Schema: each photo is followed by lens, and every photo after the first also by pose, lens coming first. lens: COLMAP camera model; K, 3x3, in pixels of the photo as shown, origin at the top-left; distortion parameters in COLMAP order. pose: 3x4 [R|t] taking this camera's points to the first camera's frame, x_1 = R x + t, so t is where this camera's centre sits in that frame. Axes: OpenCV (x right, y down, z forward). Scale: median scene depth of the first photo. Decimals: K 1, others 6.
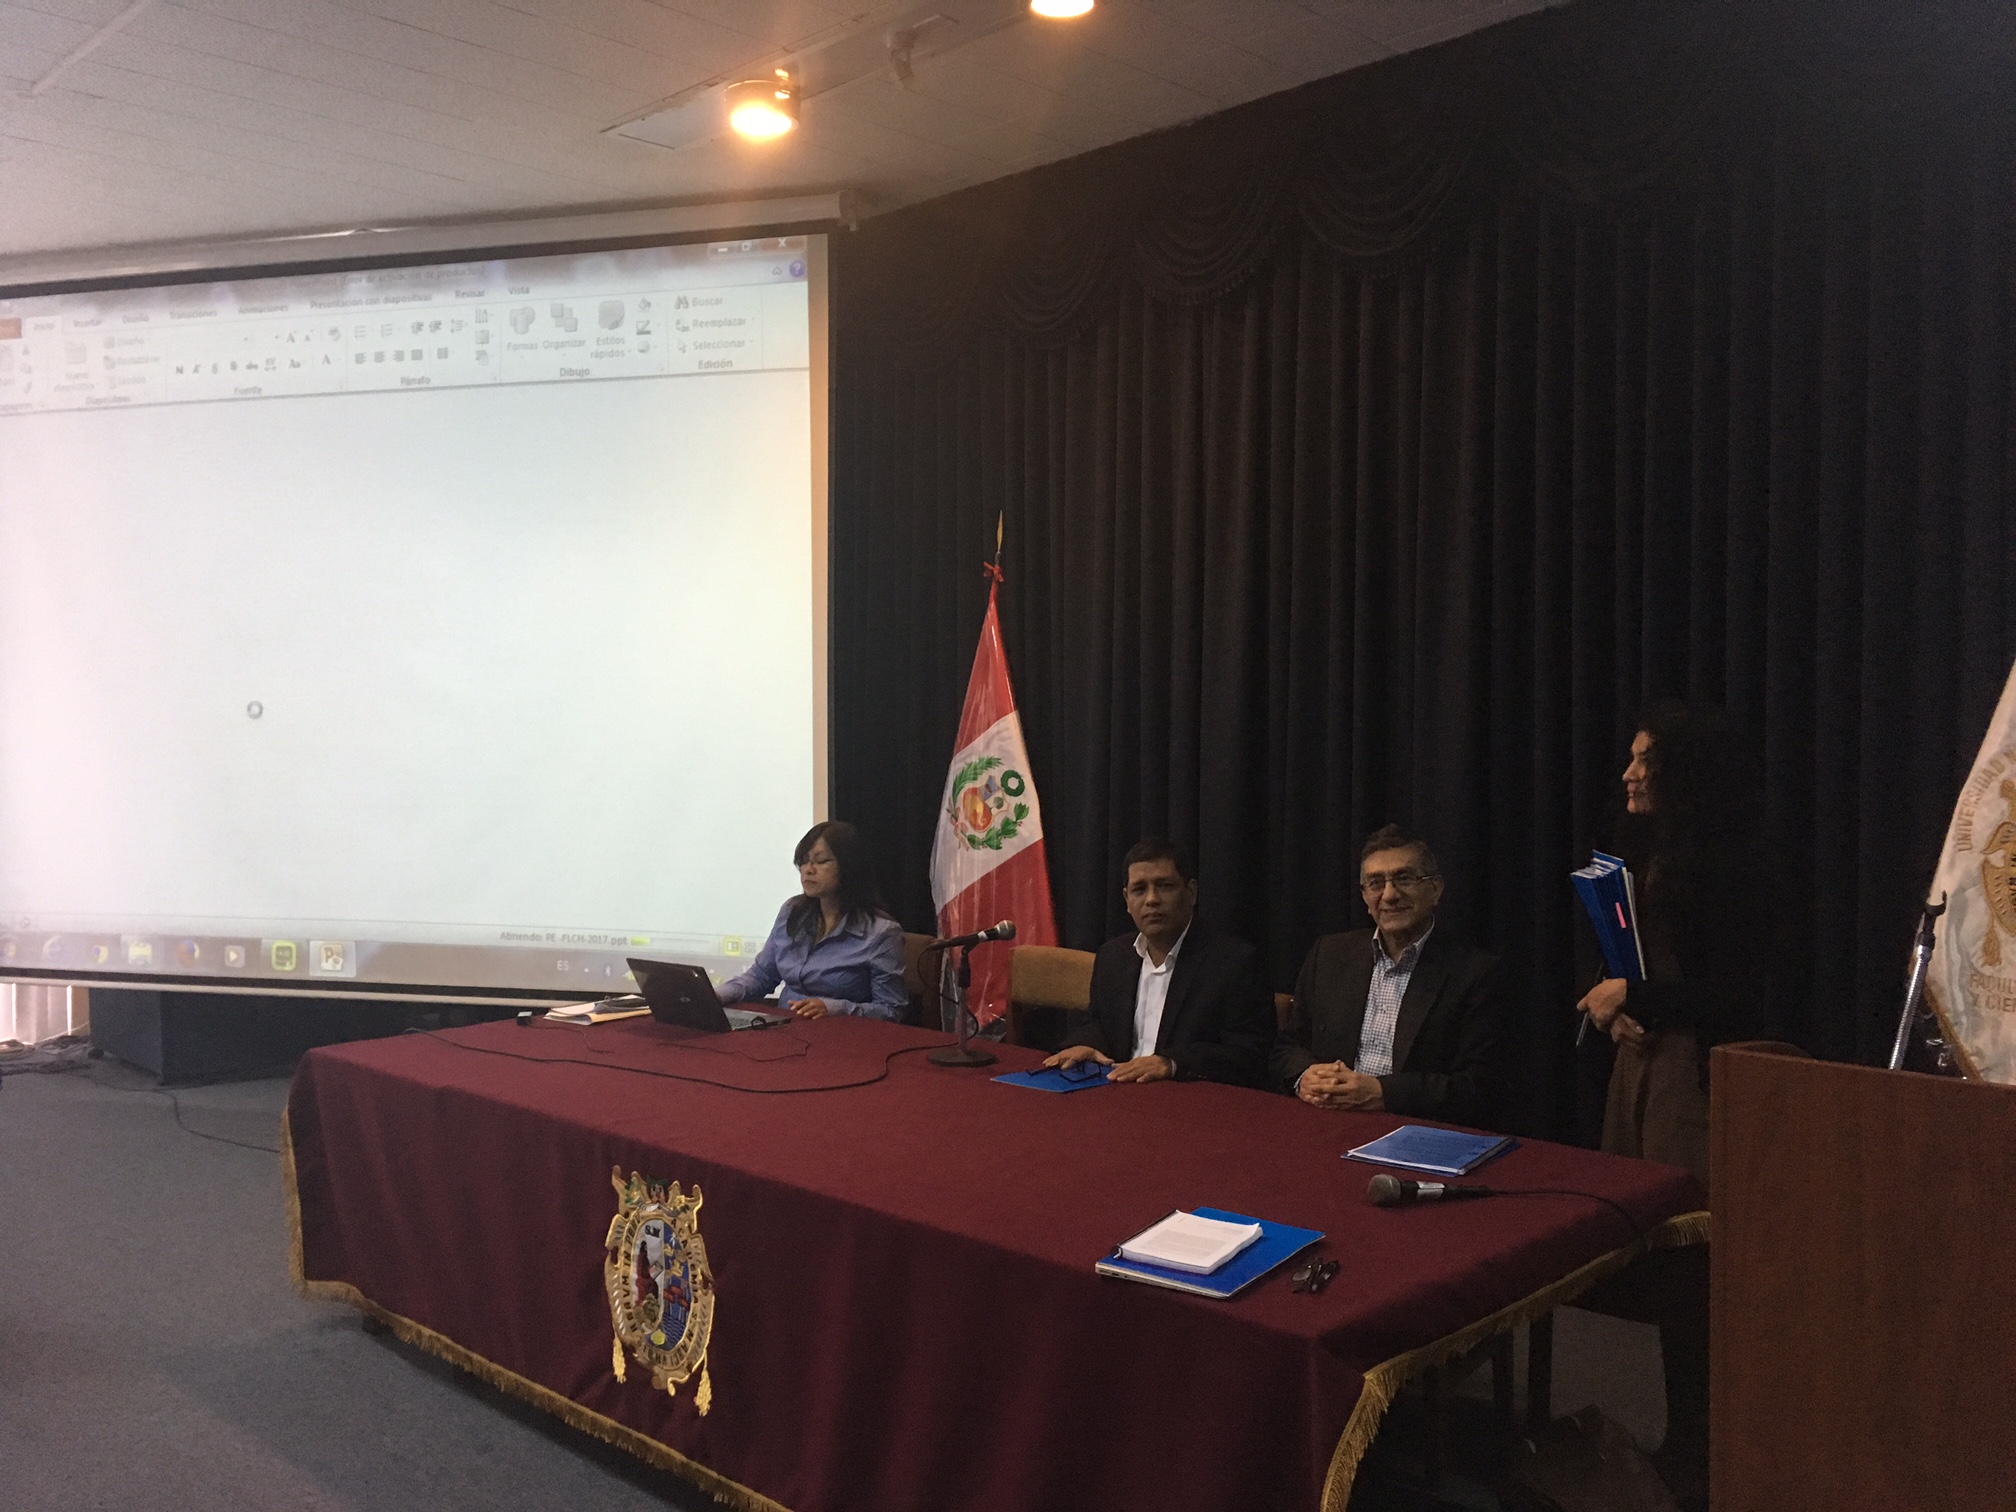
lens RADIAL K [[1676.0, 0, 1008.0], [0, 1676.0, 756.0], [0, 0, 1]] dist [-0.002413, 0.003033]
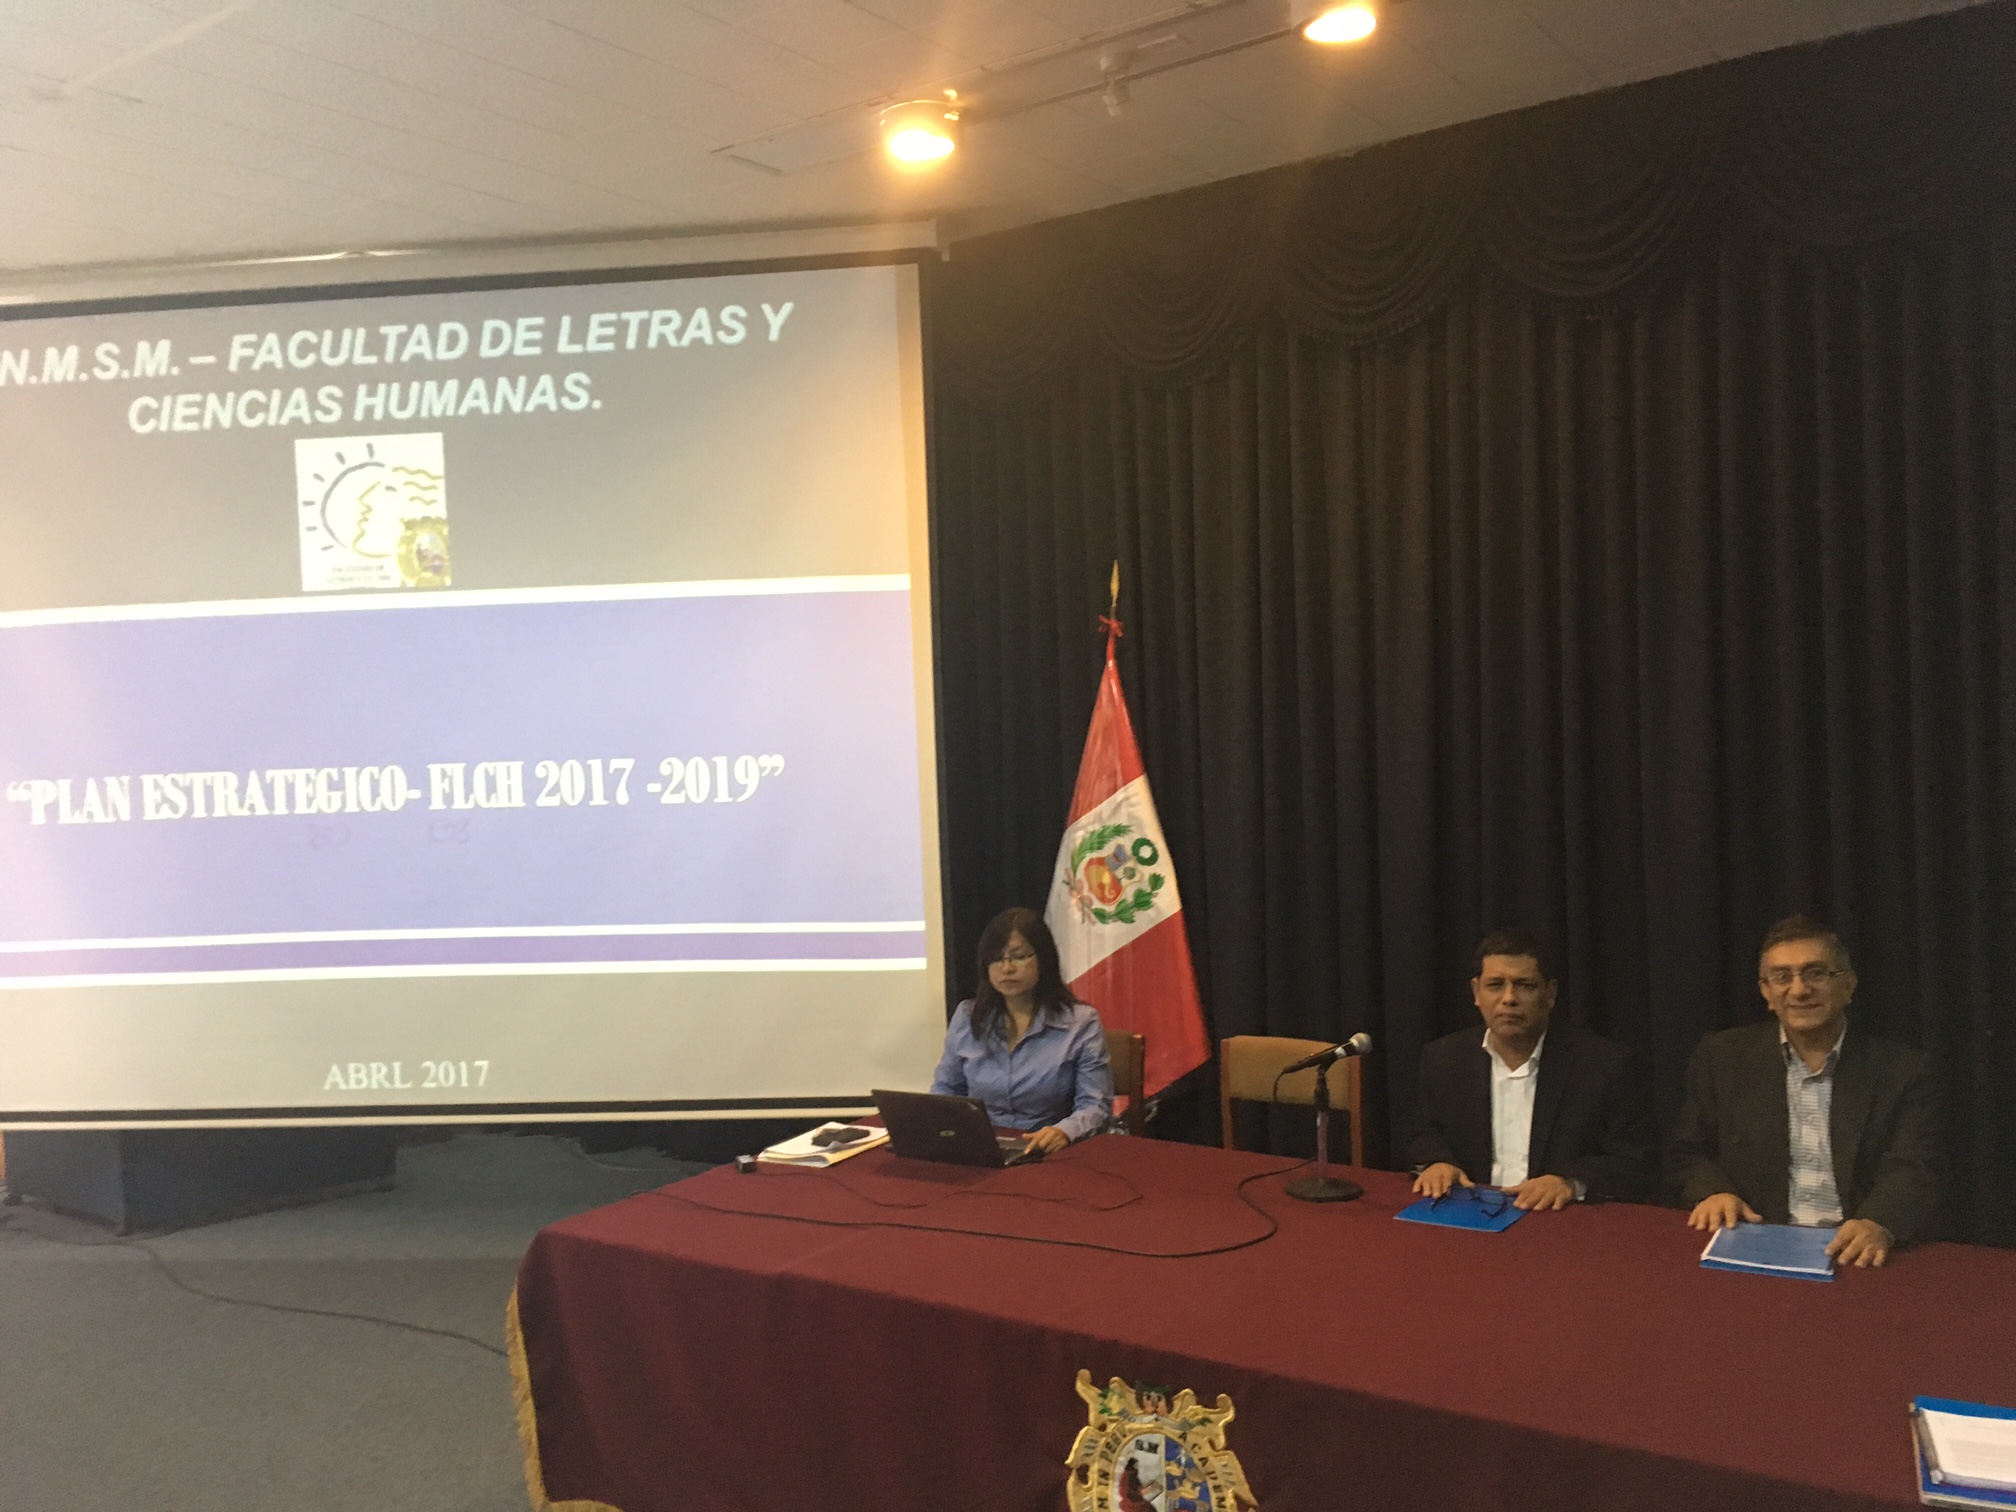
lens RADIAL K [[1689.1, 0, 1008.0], [0, 1689.1, 756.0], [0, 0, 1]] dist [0.011617, 0.004603]
pose [[0.988104, -0.037452, 0.149159, -0.301567], [0.038074, 0.999274, -0.001317, -0.055414], [-0.149001, 0.006981, 0.988812, 0.110230]]
